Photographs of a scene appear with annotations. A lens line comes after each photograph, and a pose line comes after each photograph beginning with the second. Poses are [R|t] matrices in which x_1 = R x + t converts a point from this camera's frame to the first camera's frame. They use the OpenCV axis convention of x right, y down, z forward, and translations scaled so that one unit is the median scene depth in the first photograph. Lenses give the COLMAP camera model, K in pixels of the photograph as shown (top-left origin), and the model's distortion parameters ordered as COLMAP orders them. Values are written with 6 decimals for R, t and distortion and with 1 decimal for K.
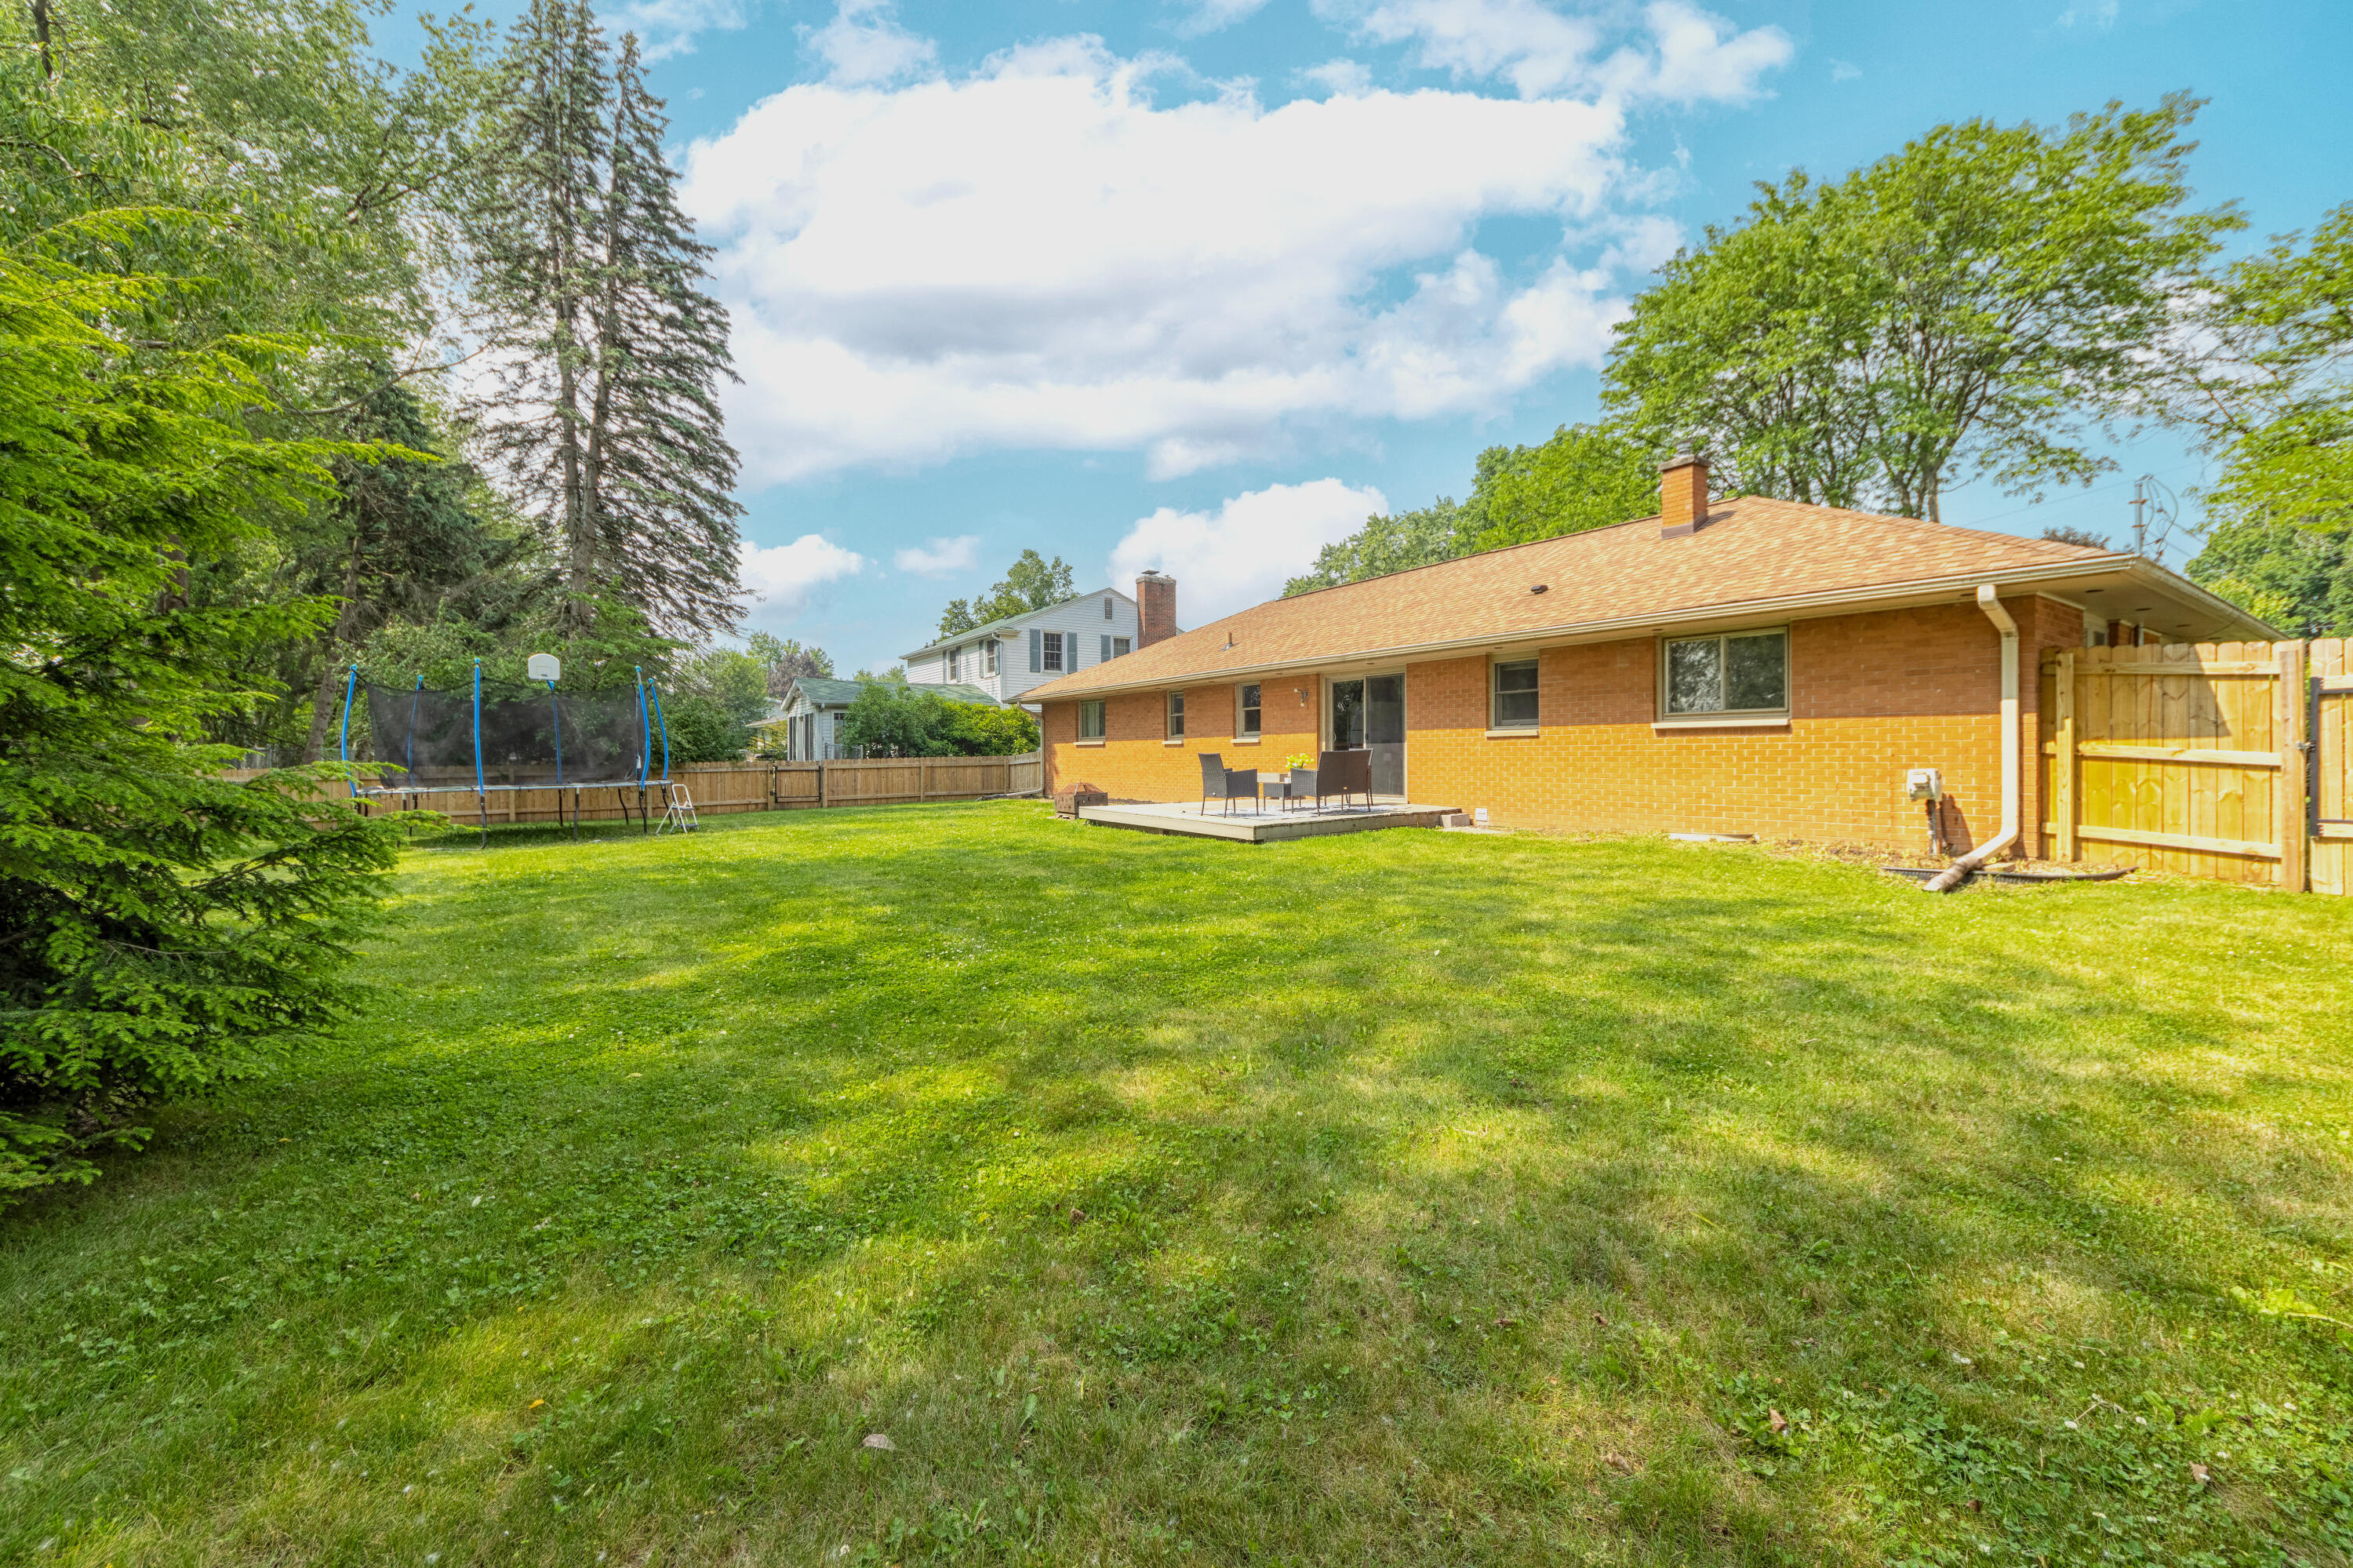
lens RADIAL K [[917.8, 0, 1180.3], [0, 917.8, 765.6], [0, 0, 1]] dist [0.010678, -0.000329]
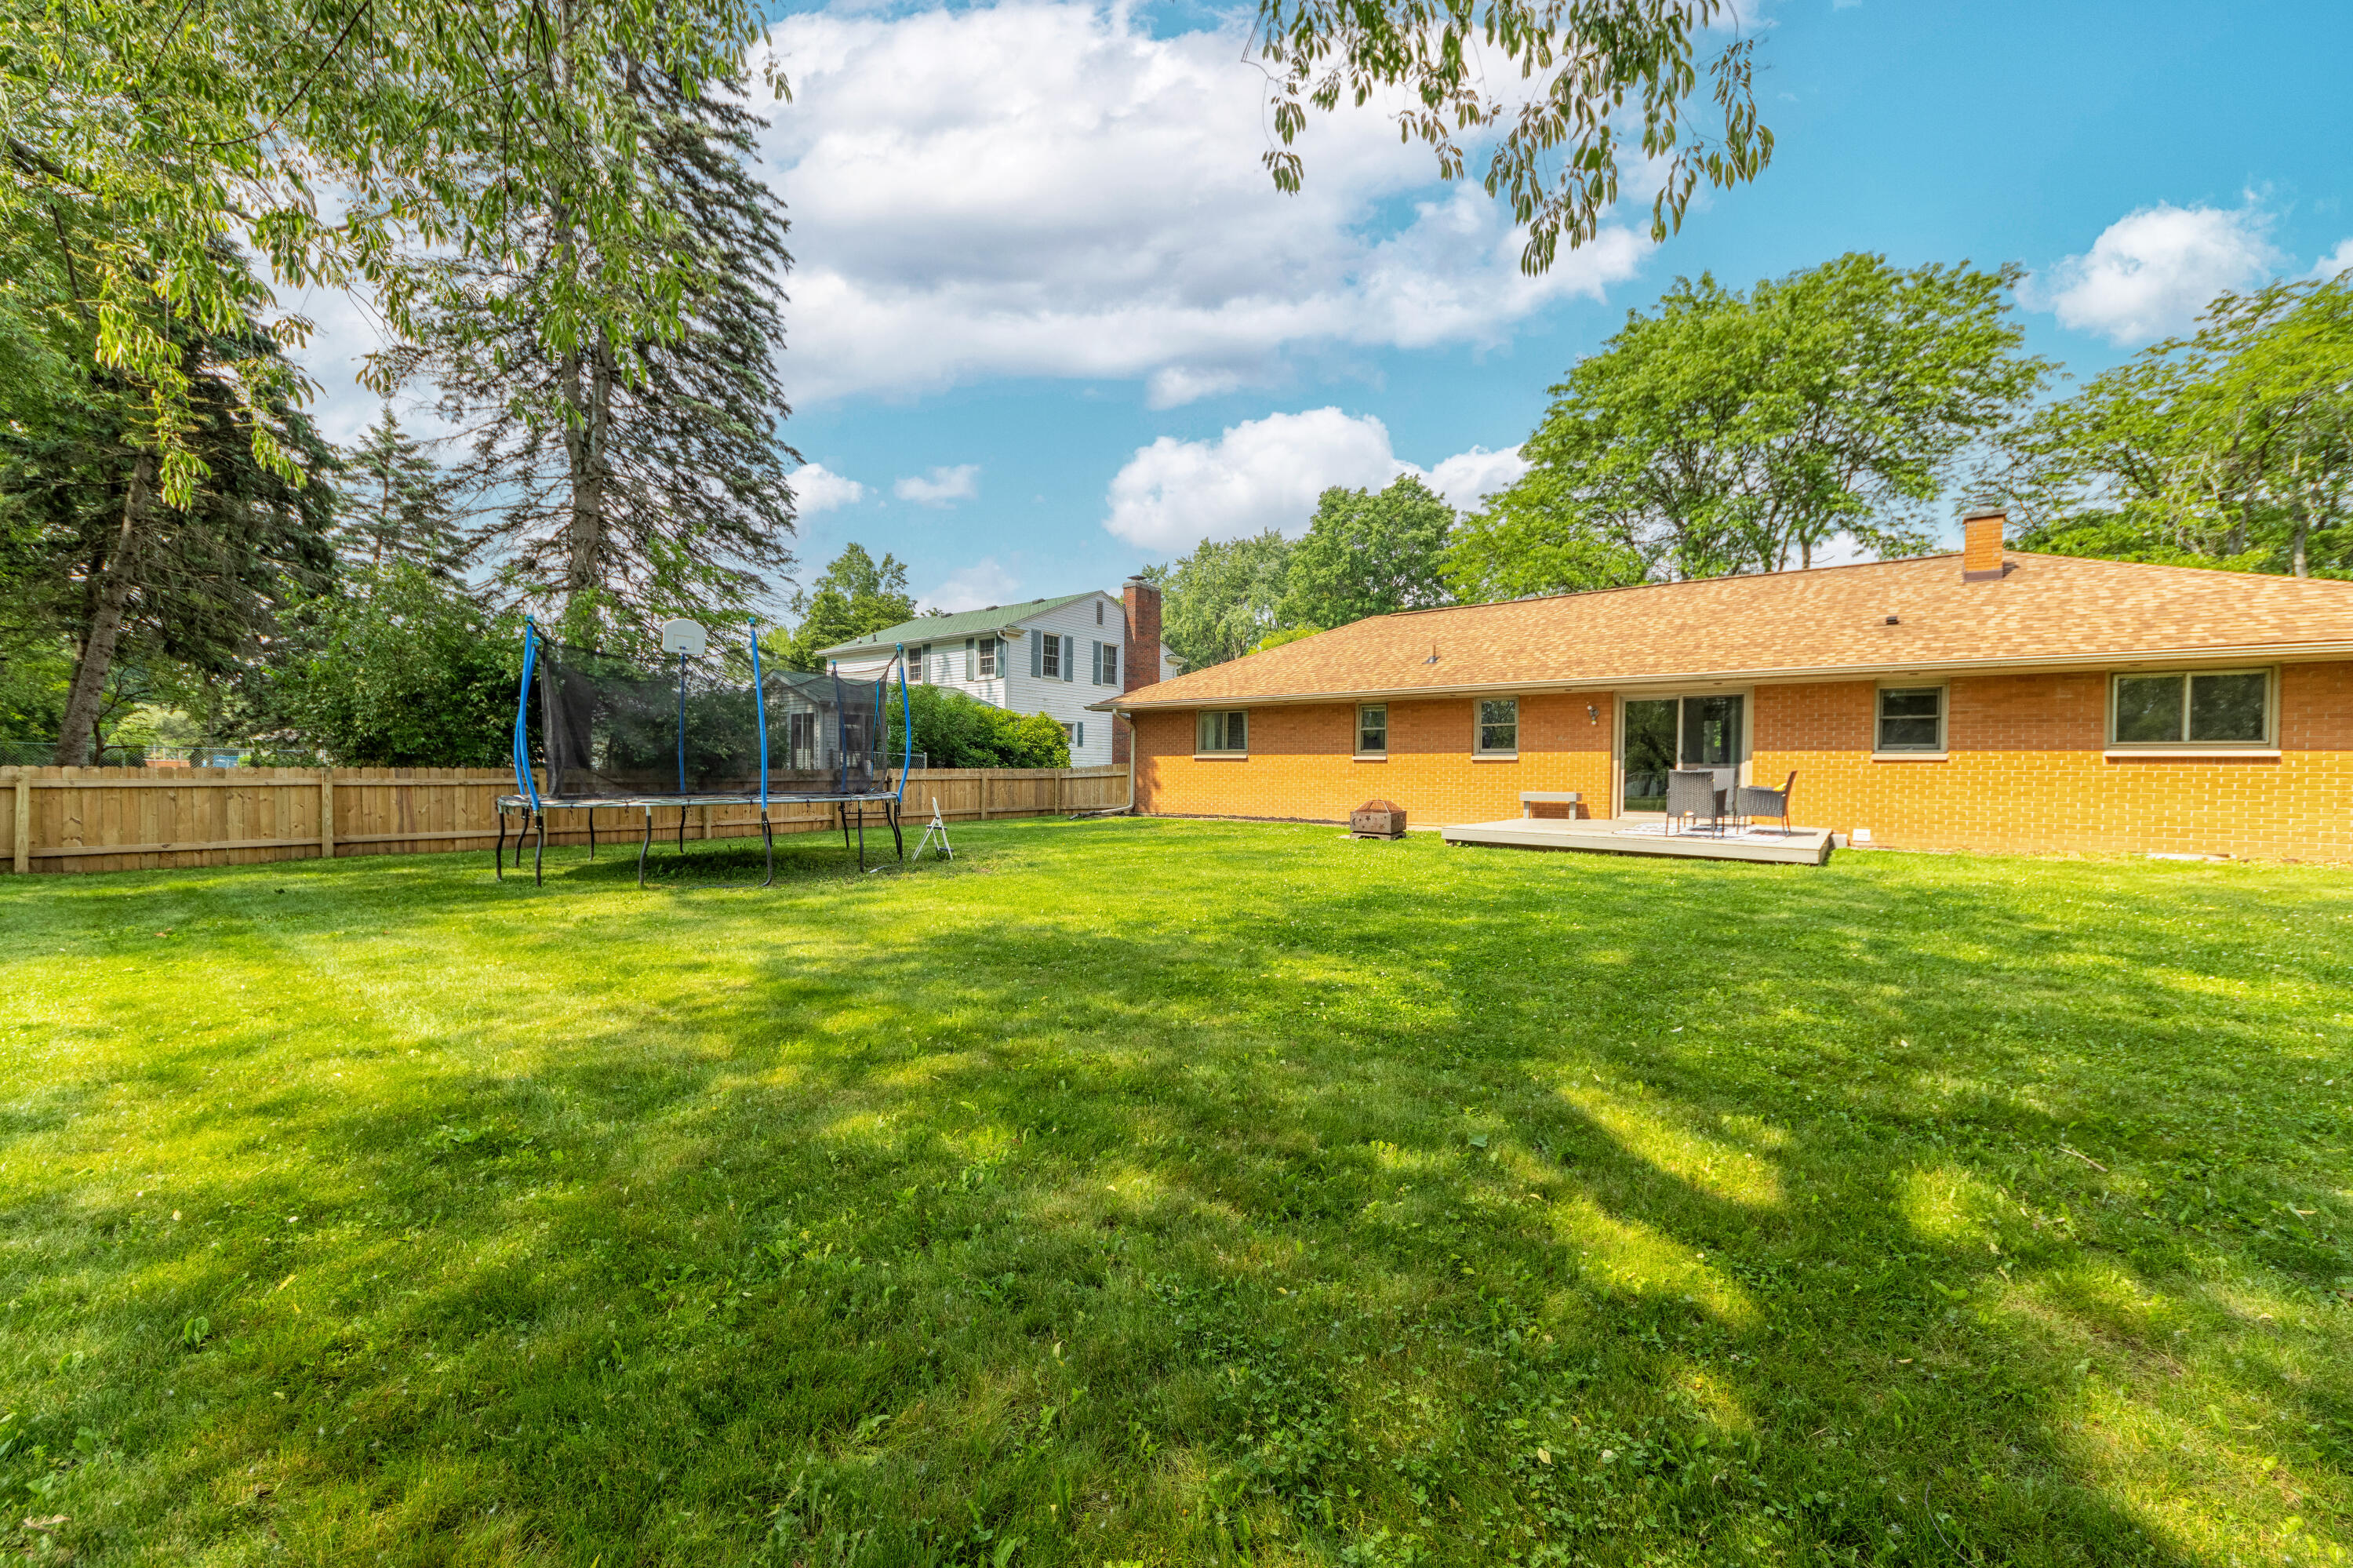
lens RADIAL K [[917.8, 0, 1176.5], [0, 917.8, 789.0], [0, 0, 1]] dist [0.010678, -0.000329]
pose [[0.959907, 0.017334, 0.279783, -0.331500], [-0.018201, 0.999834, 0.000500, 0.006809], [-0.279728, -0.005573, 0.960063, 0.107754]]
